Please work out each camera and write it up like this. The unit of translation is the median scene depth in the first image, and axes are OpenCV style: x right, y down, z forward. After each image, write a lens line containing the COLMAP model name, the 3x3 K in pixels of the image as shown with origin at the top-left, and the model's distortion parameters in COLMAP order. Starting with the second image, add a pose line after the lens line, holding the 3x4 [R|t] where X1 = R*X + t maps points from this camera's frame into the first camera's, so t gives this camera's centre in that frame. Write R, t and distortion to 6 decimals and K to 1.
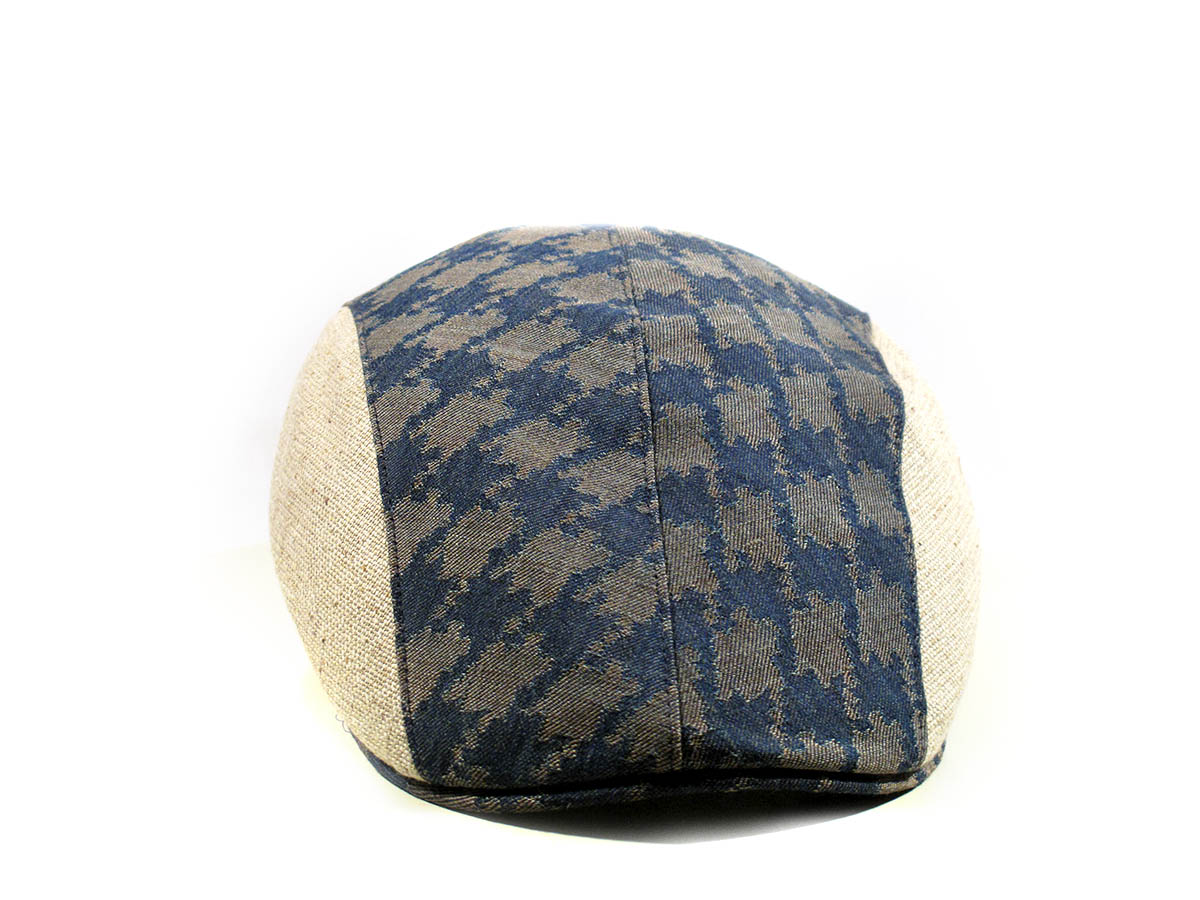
lens RADIAL K [[2912.6, 0, 599.5], [0, 2912.6, 449.4], [0, 0, 1]] dist [-0.115088, 0.000000]
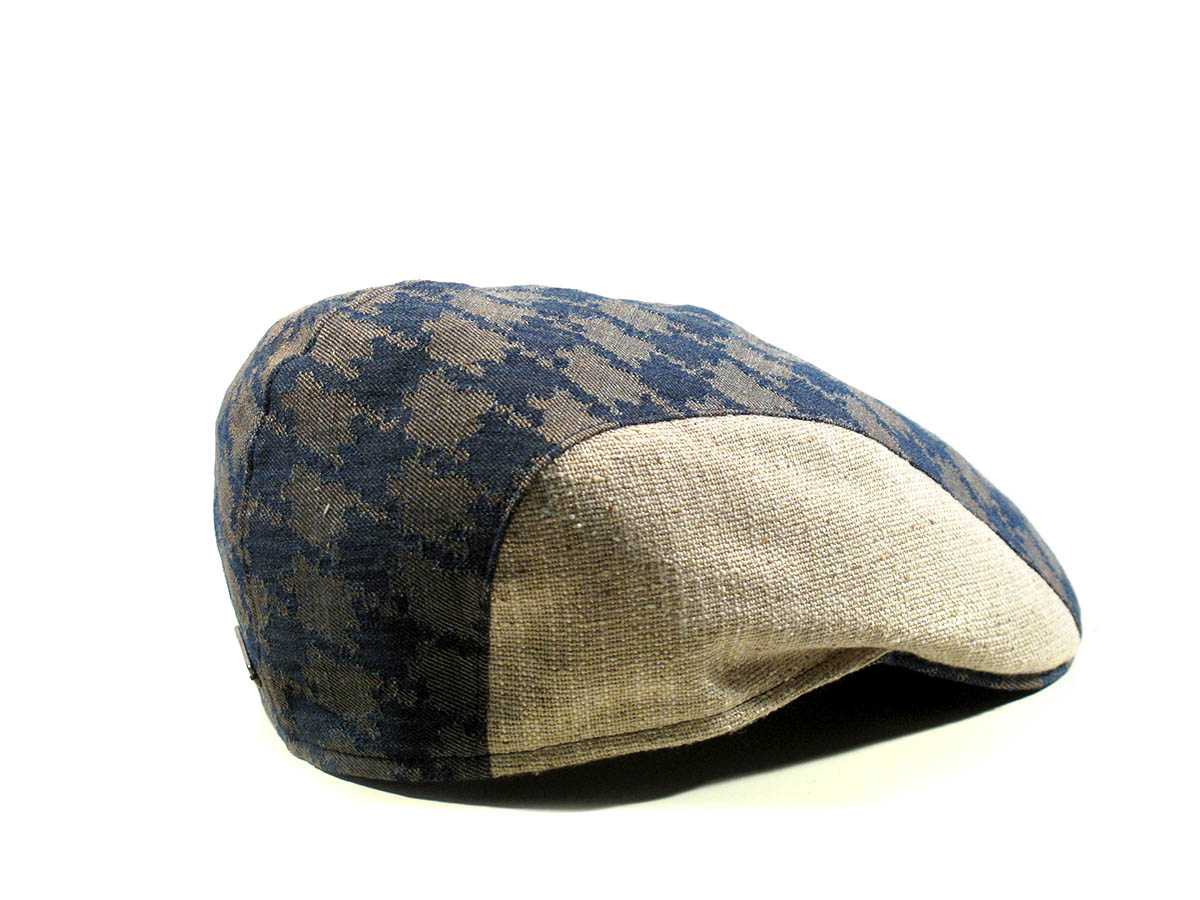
lens RADIAL K [[2912.6, 0, 598.4], [0, 2912.6, 448.7], [0, 0, 1]] dist [-0.115088, 0.000000]
pose [[-0.457651, -0.215720, 0.862566, -0.921504], [0.196741, 0.921505, 0.334845, -0.370766], [-0.867092, 0.322945, -0.379287, 1.527287]]
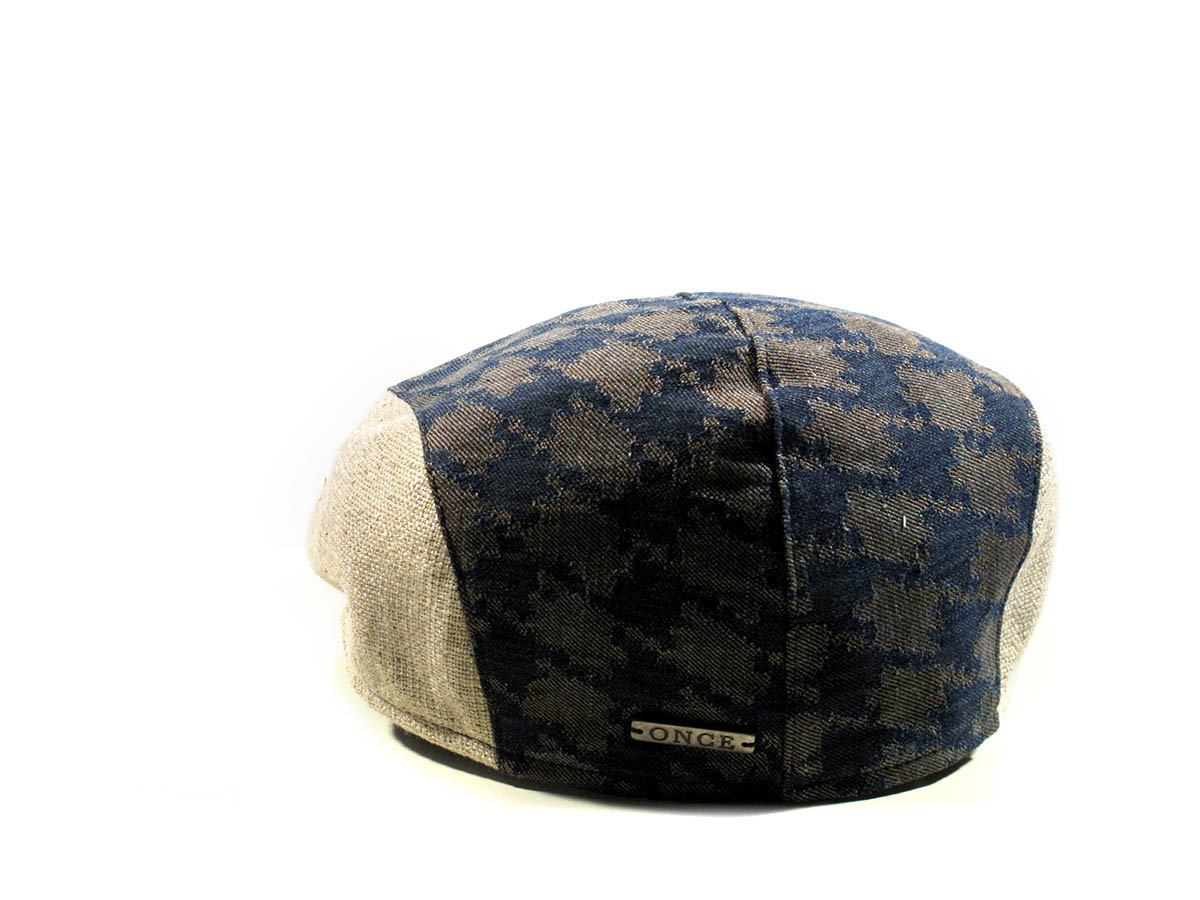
lens RADIAL K [[2912.6, 0, 600.3], [0, 2912.6, 449.7], [0, 0, 1]] dist [-0.115088, 0.000000]
pose [[-0.991108, 0.013912, -0.132333, 0.178021], [-0.046709, 0.894858, 0.443901, -0.485802], [0.124595, 0.446135, -0.886251, 2.068345]]
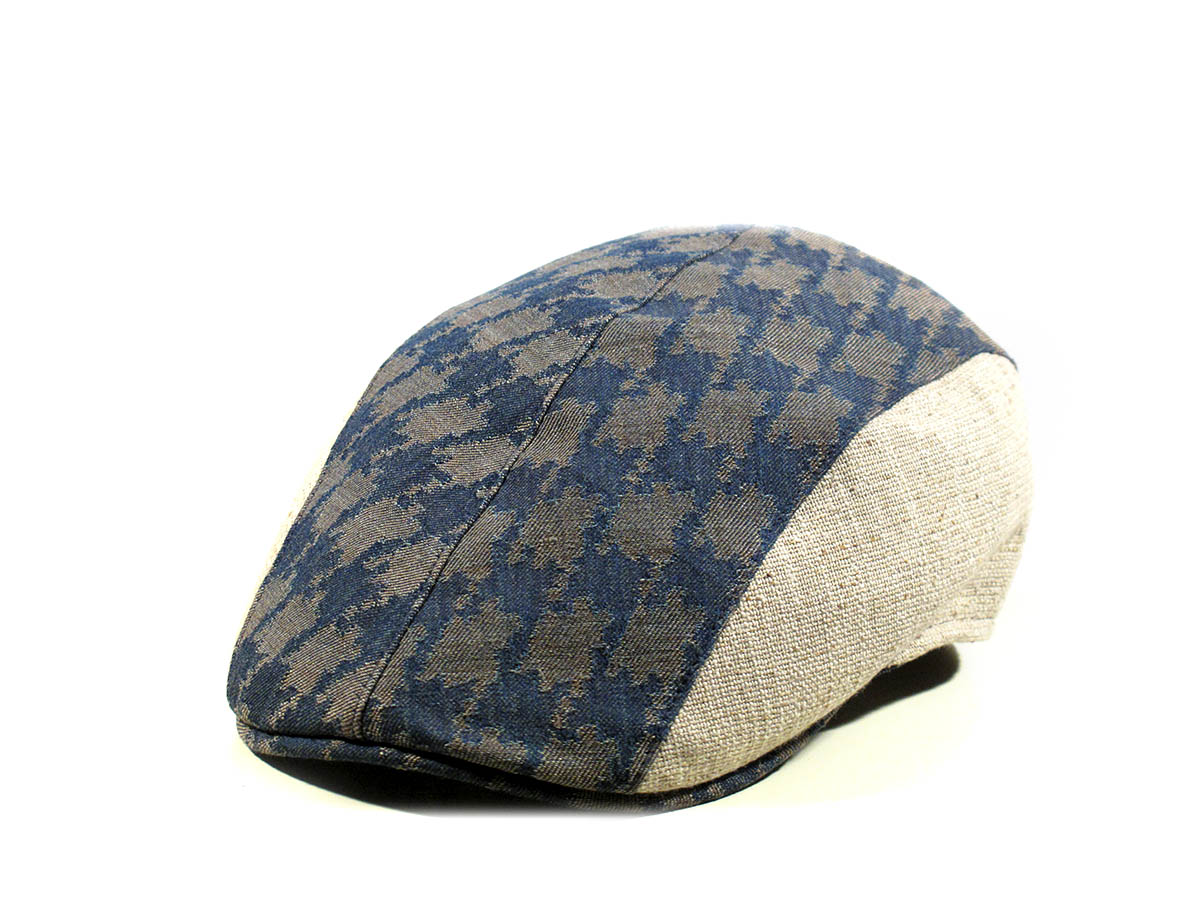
lens RADIAL K [[2912.6, 0, 597.1], [0, 2912.6, 452.7], [0, 0, 1]] dist [-0.115088, 0.000000]
pose [[0.819986, 0.129489, -0.557545, 0.613016], [-0.133693, 0.990460, 0.033409, -0.032966], [0.556552, 0.047144, 0.829474, 0.177248]]
